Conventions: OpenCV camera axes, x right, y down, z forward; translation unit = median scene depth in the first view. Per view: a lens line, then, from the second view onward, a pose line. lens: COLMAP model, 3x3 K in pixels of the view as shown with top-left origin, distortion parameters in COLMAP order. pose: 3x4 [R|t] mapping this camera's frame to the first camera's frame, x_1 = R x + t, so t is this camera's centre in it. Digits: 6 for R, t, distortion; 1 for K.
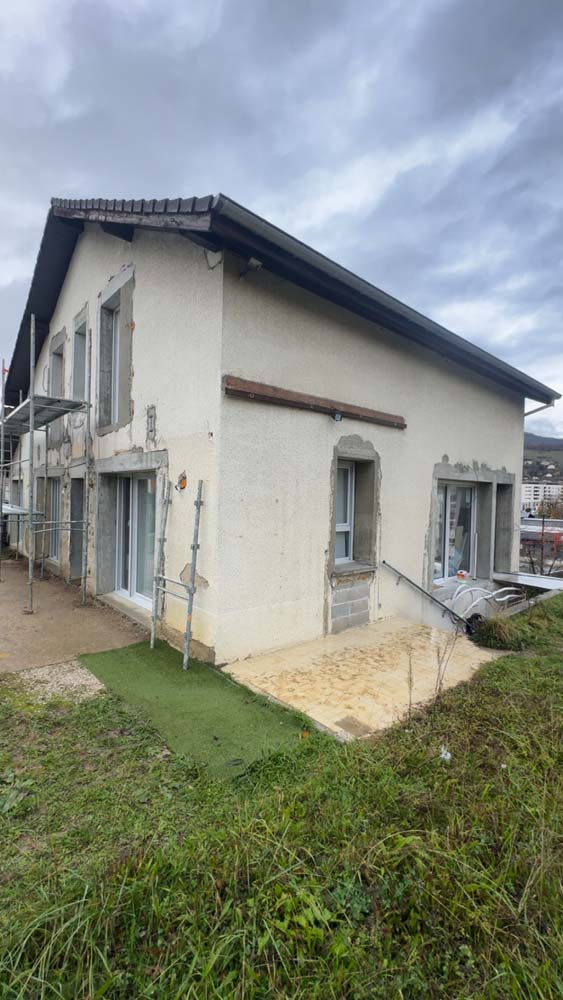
lens RADIAL K [[418.0, 0, 281.3], [0, 418.0, 501.0], [0, 0, 1]] dist [-0.004518, 0.001757]
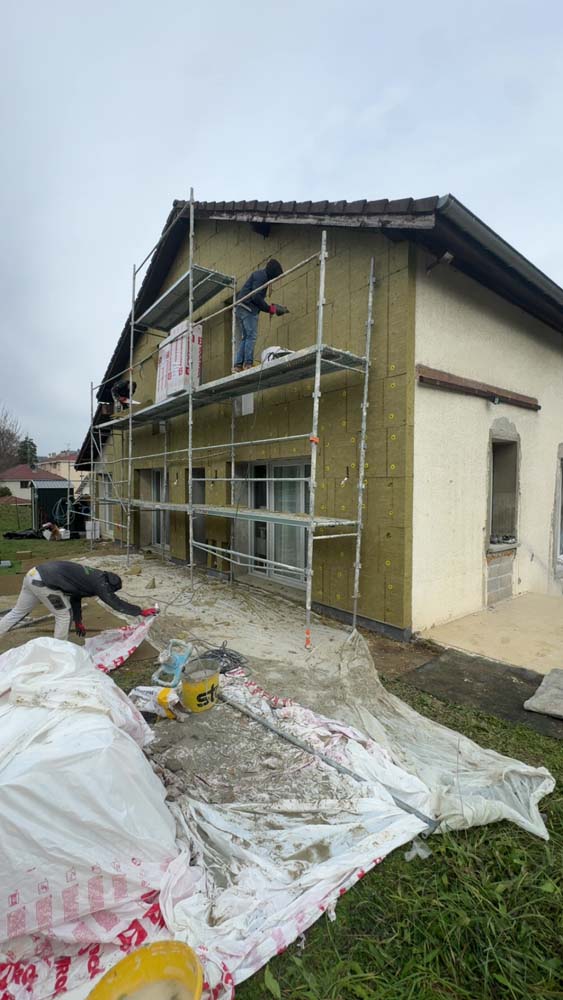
lens RADIAL K [[418.0, 0, 278.9], [0, 418.0, 501.7], [0, 0, 1]] dist [-0.004518, 0.001757]
pose [[0.998394, -0.022902, -0.051813, -0.345917], [0.024353, 0.999324, 0.027531, 0.009644], [0.051148, -0.028748, 0.998277, -0.075439]]
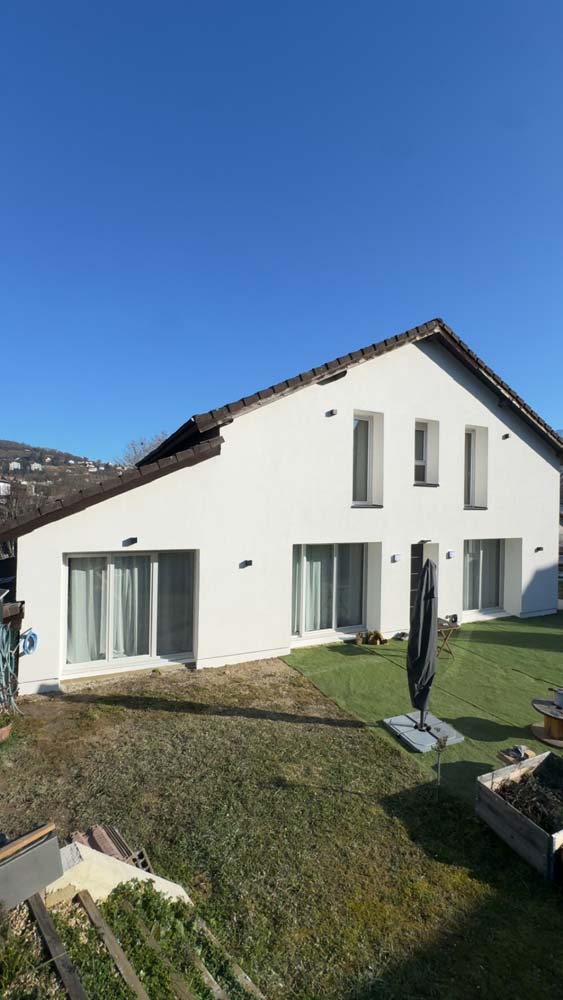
lens RADIAL K [[418.0, 0, 279.8], [0, 418.0, 500.4], [0, 0, 1]] dist [-0.004518, 0.001757]
pose [[0.288752, -0.017419, 0.957245, -2.574934], [0.002736, 0.999845, 0.017369, -0.292089], [-0.957400, -0.002397, 0.288755, 1.502268]]
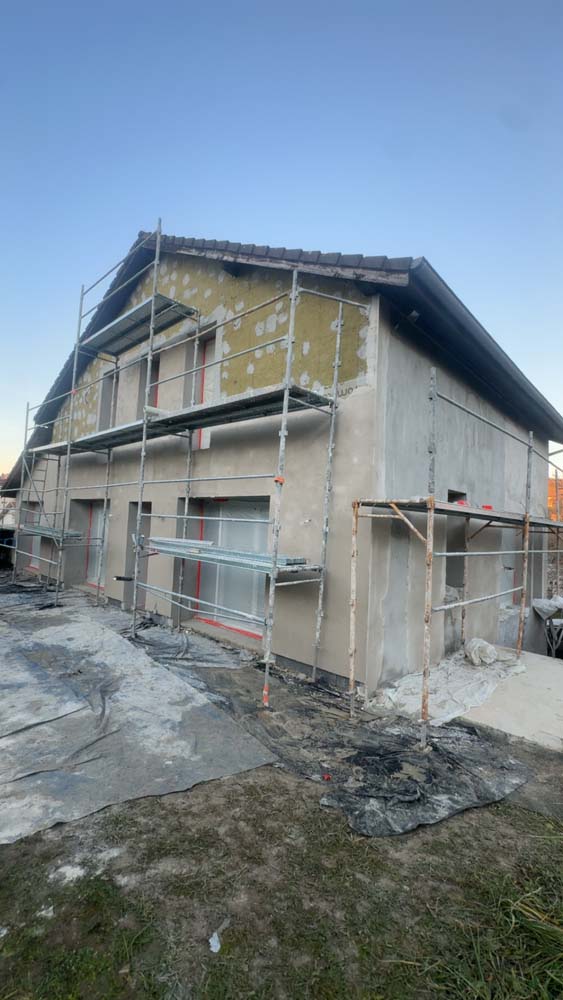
lens RADIAL K [[418.0, 0, 282.0], [0, 418.0, 499.2], [0, 0, 1]] dist [-0.004518, 0.001757]
pose [[0.994755, 0.027183, 0.098609, -0.391558], [-0.020246, 0.997294, -0.070680, 0.004648], [-0.100264, 0.068312, 0.992613, -0.026561]]
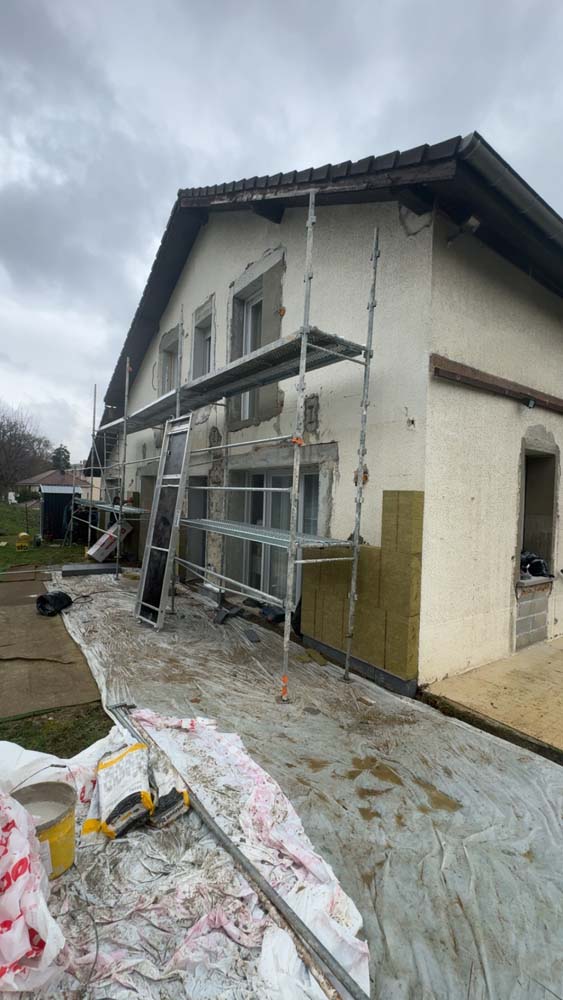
lens RADIAL K [[418.0, 0, 279.3], [0, 418.0, 502.0], [0, 0, 1]] dist [-0.004518, 0.001757]
pose [[0.993870, 0.009125, -0.110182, -0.277748], [-0.009655, 0.999944, -0.004279, 0.012199], [0.110136, 0.005316, 0.993902, 0.076094]]
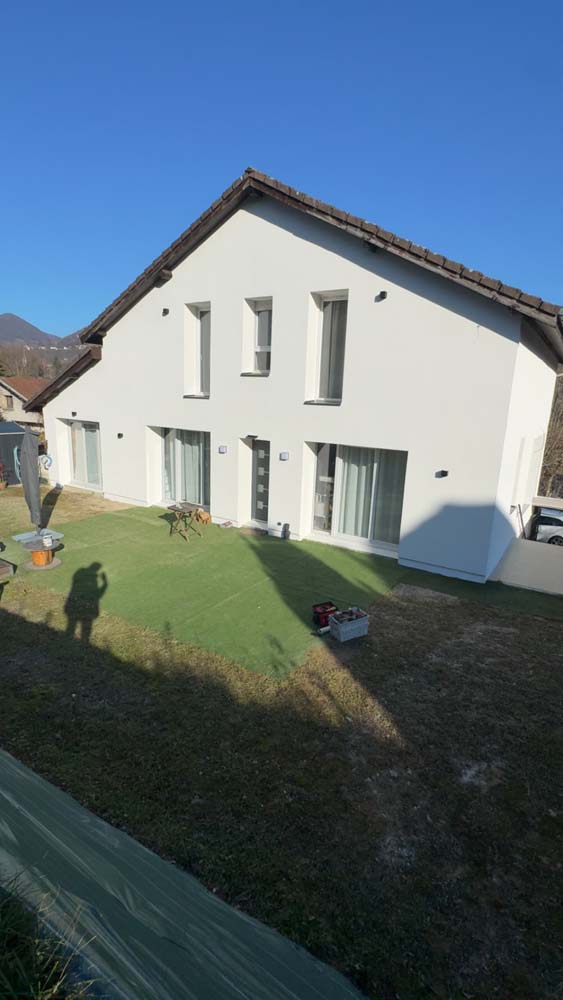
lens RADIAL K [[471.3, 0, 281.1], [0, 471.3, 500.9], [0, 0, 1]] dist [-0.002503, 0.000037]
pose [[0.962648, -0.052370, 0.265643, -1.130562], [-0.006895, 0.976056, 0.217412, -0.245699], [-0.270668, -0.211123, 0.939237, -0.386368]]
